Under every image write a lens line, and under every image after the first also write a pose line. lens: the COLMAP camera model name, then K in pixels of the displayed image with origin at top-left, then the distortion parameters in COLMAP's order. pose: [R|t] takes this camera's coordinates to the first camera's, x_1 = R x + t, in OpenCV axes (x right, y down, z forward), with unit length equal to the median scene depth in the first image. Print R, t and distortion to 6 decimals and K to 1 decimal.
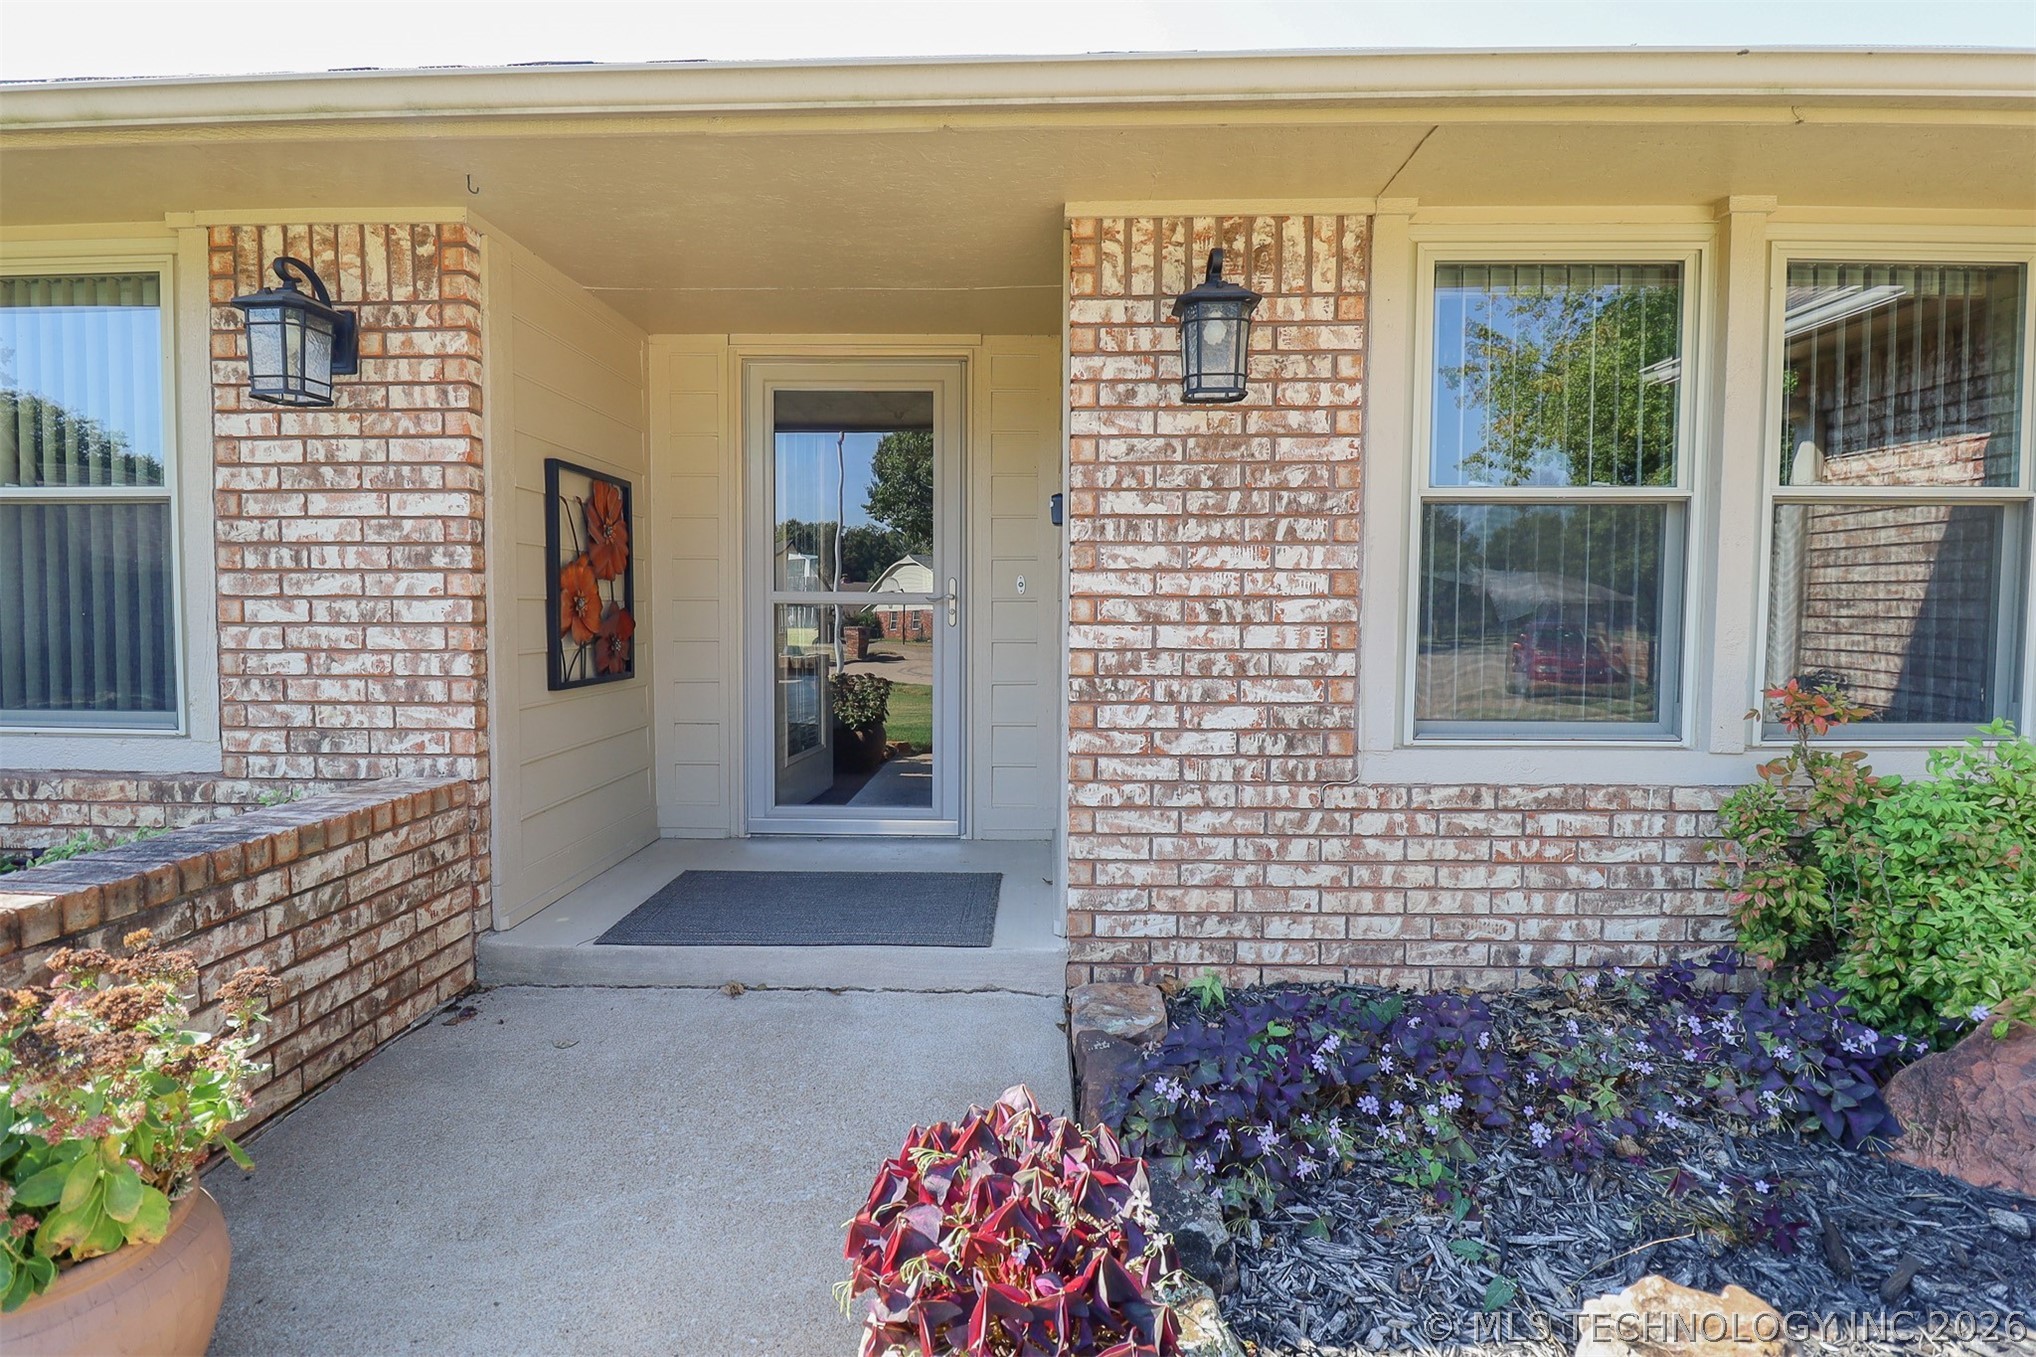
lens RADIAL K [[950.3, 0, 1015.7], [0, 950.3, 681.2], [0, 0, 1]] dist [-0.004447, -0.001042]
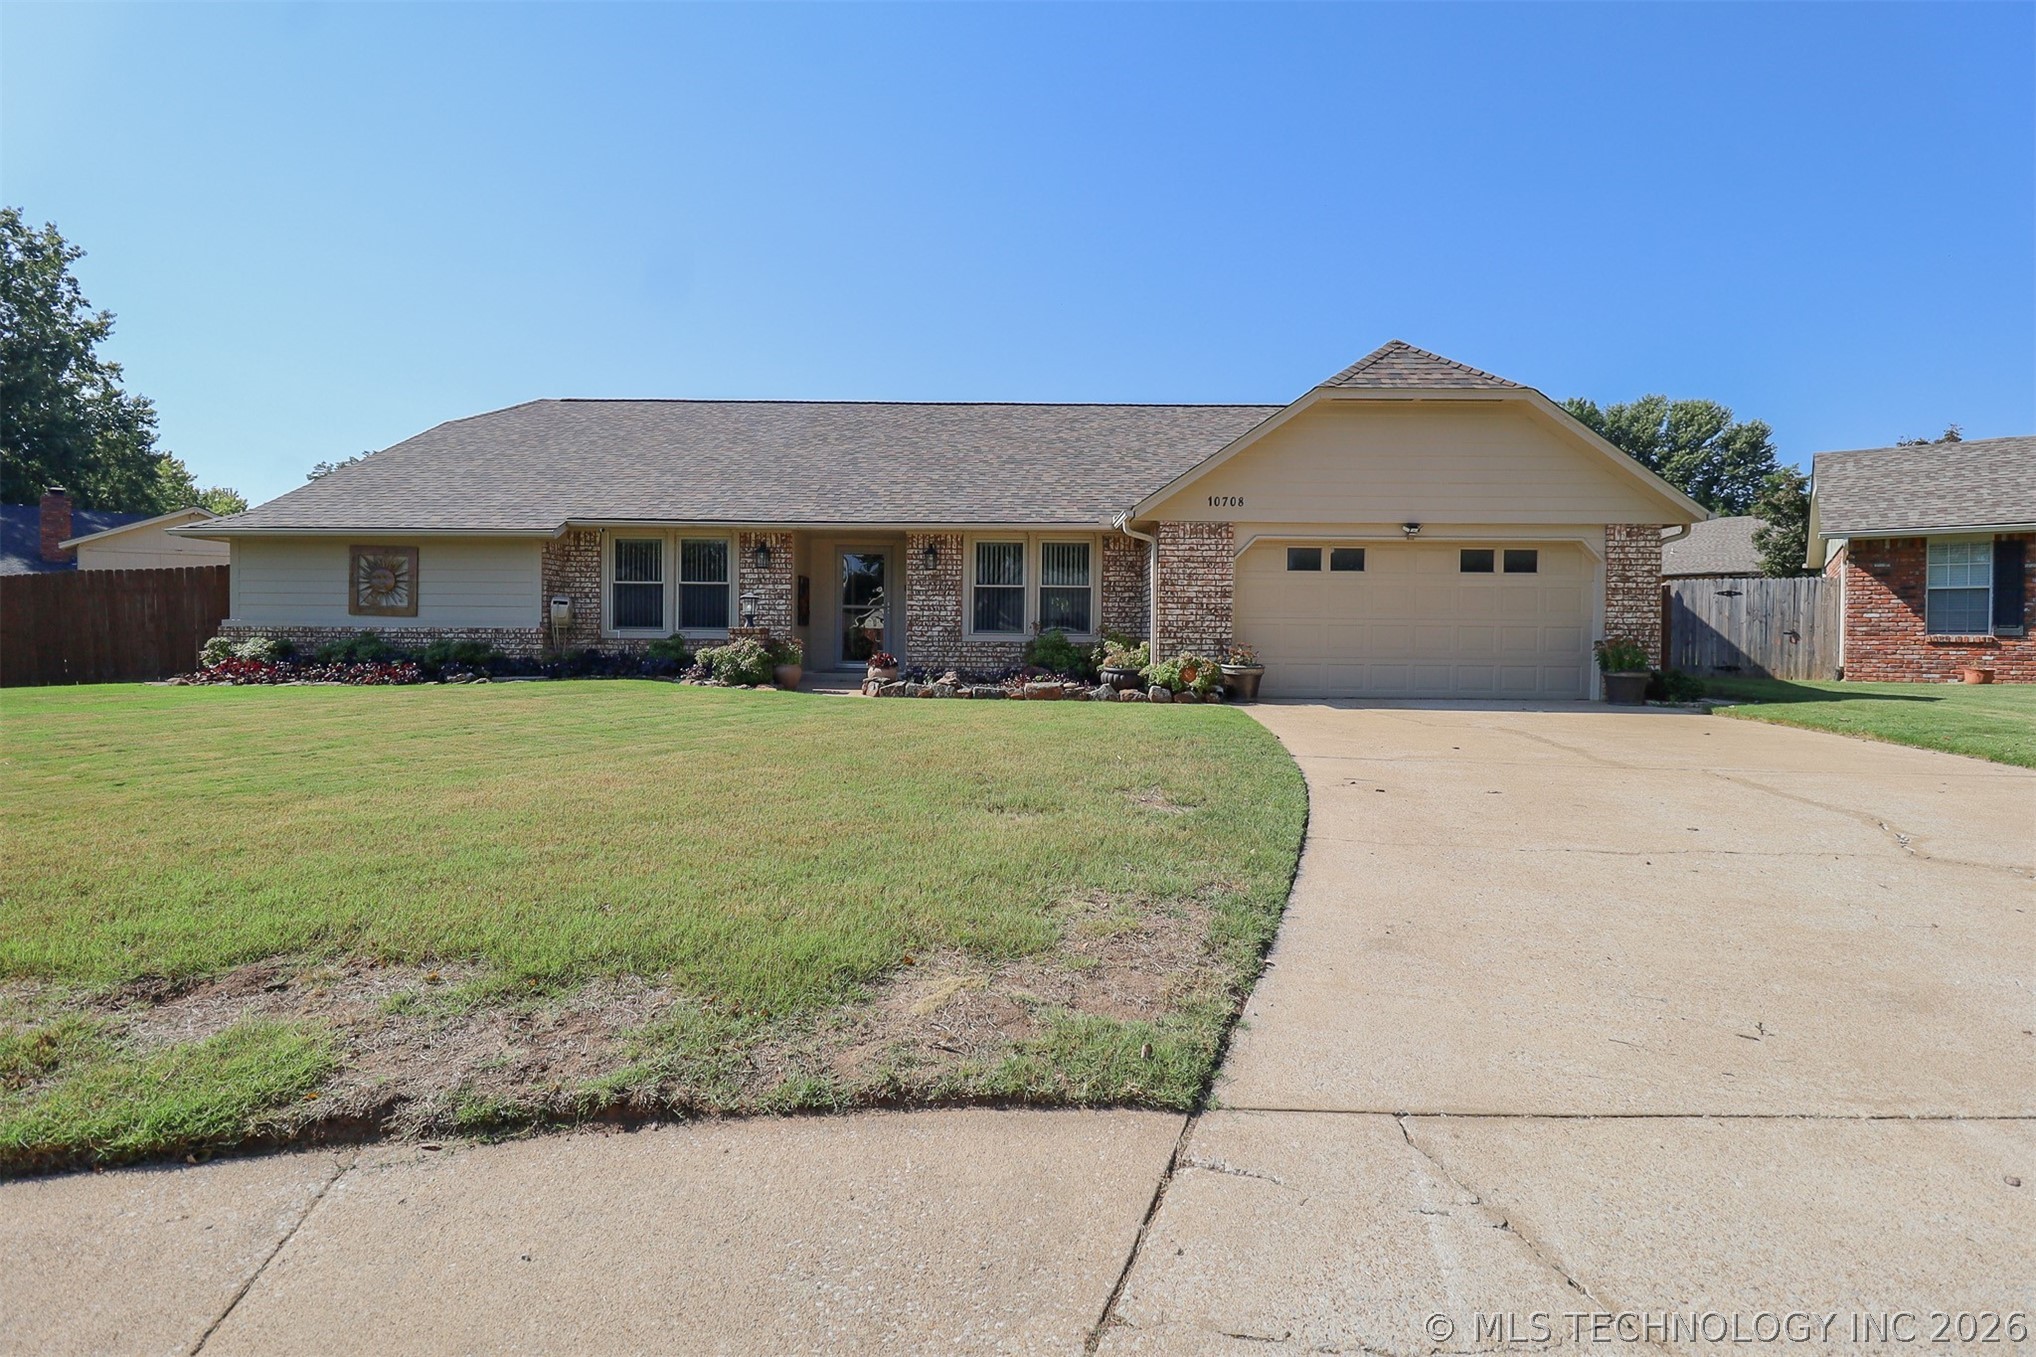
lens RADIAL K [[950.3, 0, 1020.3], [0, 950.3, 675.6], [0, 0, 1]] dist [-0.004447, -0.001042]
pose [[0.999977, 0.006823, 0.000535, 0.683940], [-0.006797, 0.999259, -0.037888, 0.494247], [-0.000793, 0.037883, 0.999282, -4.229964]]
